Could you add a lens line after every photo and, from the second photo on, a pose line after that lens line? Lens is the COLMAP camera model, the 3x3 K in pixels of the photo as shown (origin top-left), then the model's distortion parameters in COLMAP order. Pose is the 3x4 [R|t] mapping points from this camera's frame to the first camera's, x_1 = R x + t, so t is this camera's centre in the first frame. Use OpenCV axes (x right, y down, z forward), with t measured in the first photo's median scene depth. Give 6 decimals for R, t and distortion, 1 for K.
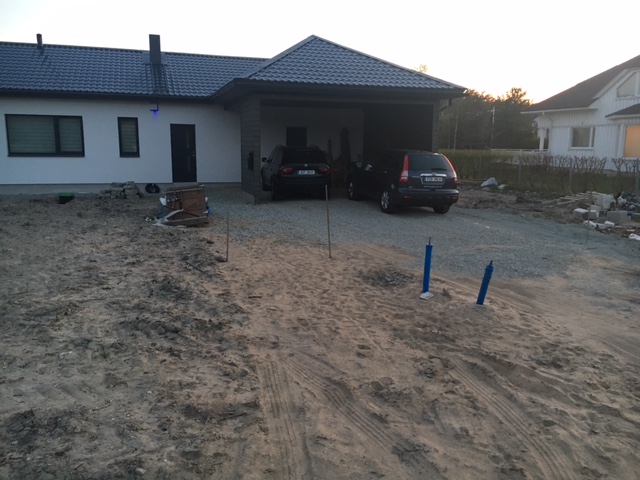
lens RADIAL K [[545.1, 0, 320.0], [0, 545.1, 240.0], [0, 0, 1]] dist [0.034672, 0.007456]
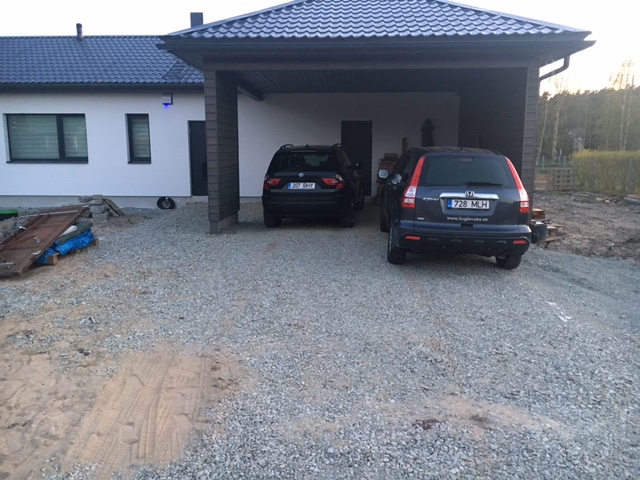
lens RADIAL K [[545.1, 0, 320.0], [0, 545.1, 240.0], [0, 0, 1]] dist [0.034672, 0.007456]
pose [[0.938897, 0.044607, -0.341295, 0.183312], [-0.049411, 0.998764, -0.005389, -0.050451], [0.340633, 0.021924, 0.939941, 0.354368]]
